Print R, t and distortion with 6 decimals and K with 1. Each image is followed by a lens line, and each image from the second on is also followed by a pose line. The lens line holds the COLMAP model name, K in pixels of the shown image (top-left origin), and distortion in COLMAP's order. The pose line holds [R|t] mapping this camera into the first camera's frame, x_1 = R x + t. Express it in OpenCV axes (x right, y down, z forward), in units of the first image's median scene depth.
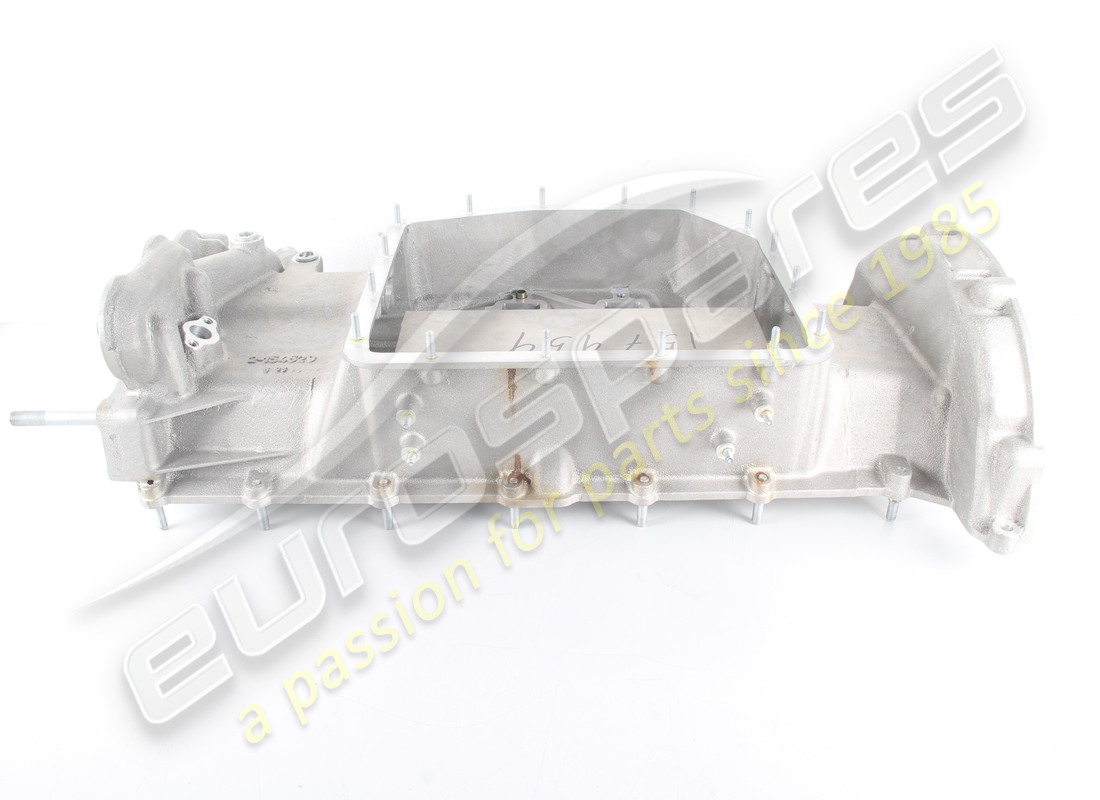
lens RADIAL K [[1085.2, 0, 550.0], [0, 1085.2, 400.0], [0, 0, 1]] dist [-0.078943, -0.002706]
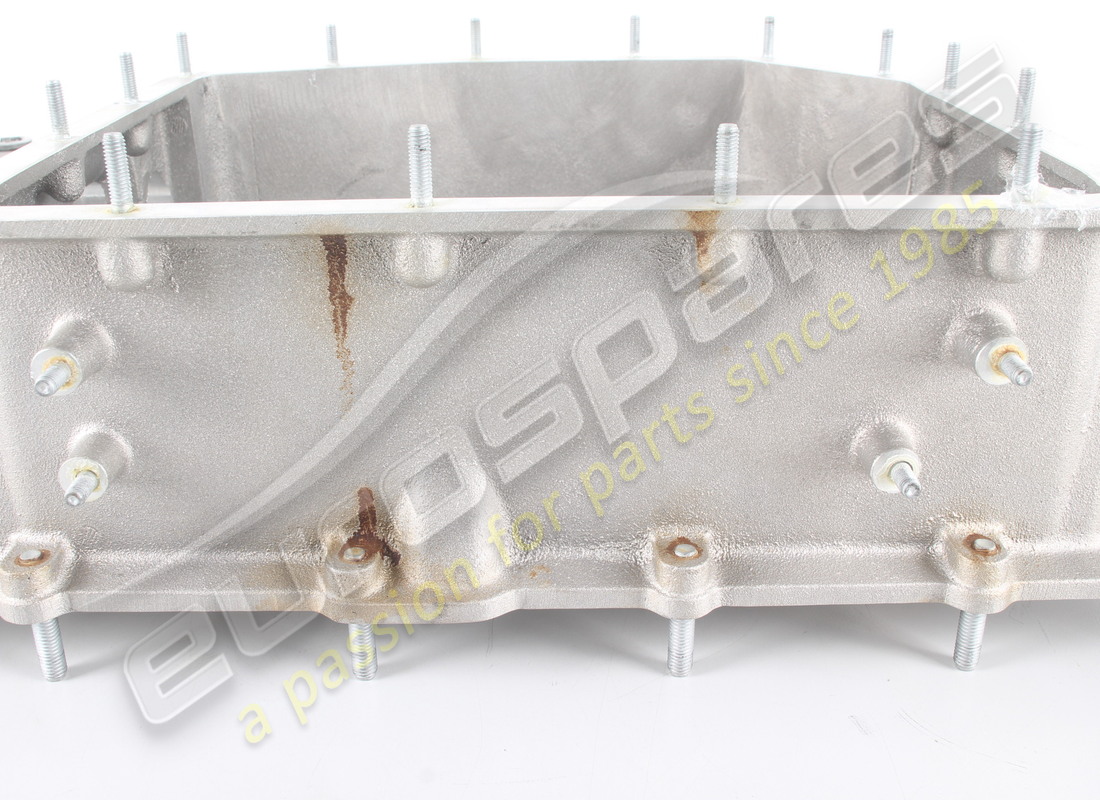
lens RADIAL K [[1249.5, 0, 550.0], [0, 1249.5, 400.0], [0, 0, 1]] dist [-0.065026, 0.025688]
pose [[0.999929, -0.001474, -0.011864, 0.042927], [-0.000220, 0.989929, -0.141567, 0.082480], [0.011953, 0.141559, 0.989858, 0.539430]]
